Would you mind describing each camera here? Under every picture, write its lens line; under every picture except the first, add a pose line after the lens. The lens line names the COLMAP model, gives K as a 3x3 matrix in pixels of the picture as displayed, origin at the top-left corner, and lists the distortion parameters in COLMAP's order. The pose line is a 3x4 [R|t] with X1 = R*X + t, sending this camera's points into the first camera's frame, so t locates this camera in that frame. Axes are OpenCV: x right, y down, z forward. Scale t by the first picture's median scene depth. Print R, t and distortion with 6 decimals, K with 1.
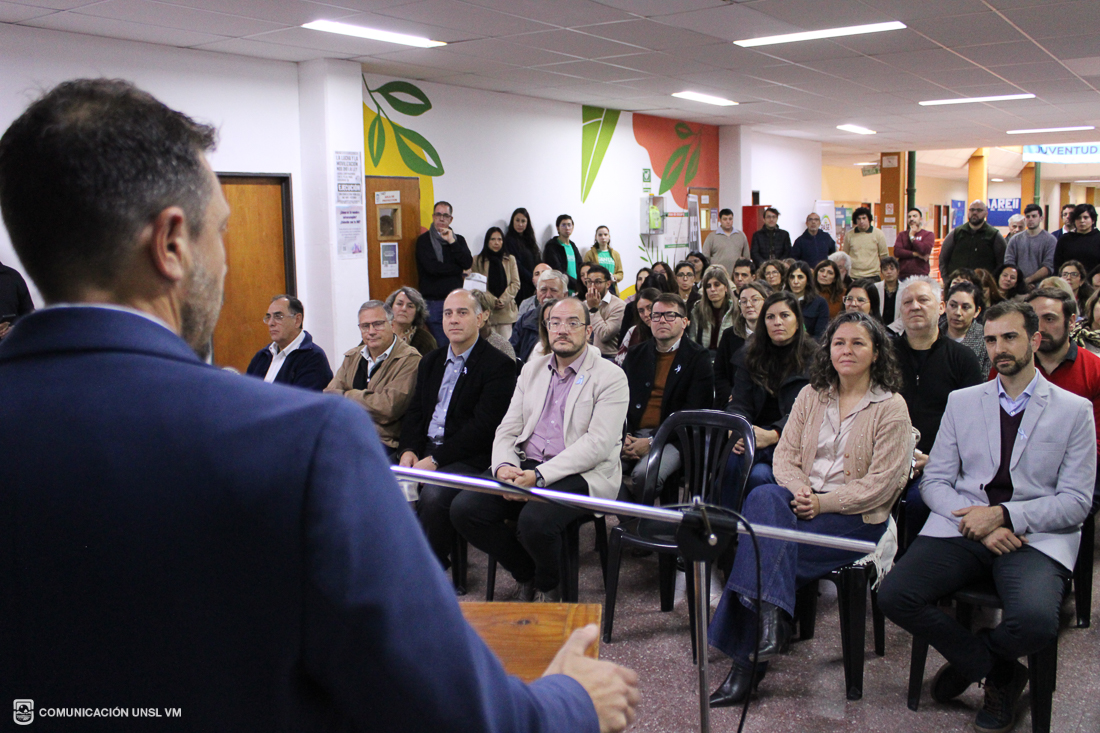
lens RADIAL K [[1034.6, 0, 526.3], [0, 1034.6, 363.7], [0, 0, 1]] dist [-0.111782, 0.000000]
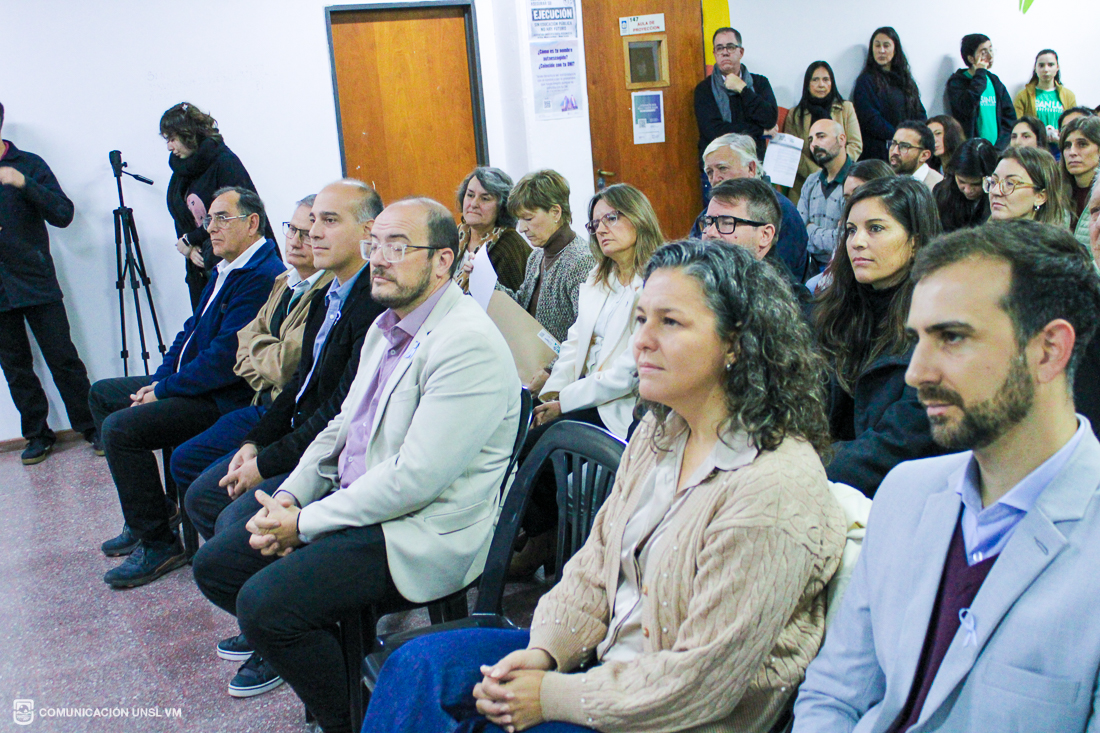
lens RADIAL K [[1272.5, 0, 545.9], [0, 1272.5, 365.7], [0, 0, 1]] dist [-0.053364, 0.000000]
pose [[0.882875, 0.051961, -0.466724, 0.233229], [-0.005246, 0.994889, 0.100839, -0.024087], [0.469578, -0.086580, 0.878635, 0.241488]]
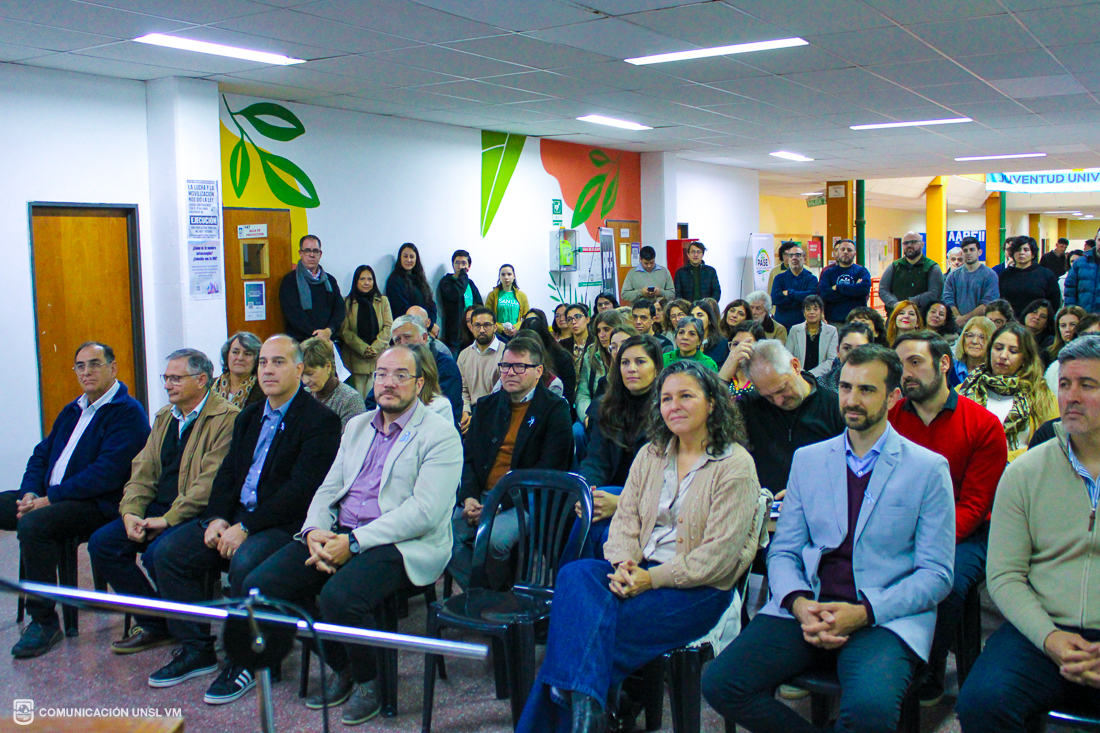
lens RADIAL K [[1136.9, 0, 545.4], [0, 1136.9, 360.9], [0, 0, 1]] dist [-0.096712, 0.000000]
pose [[0.997983, -0.004006, 0.063356, 0.063215], [0.006872, 0.998959, -0.045088, -0.002943], [-0.063110, 0.045432, 0.996972, 0.010414]]
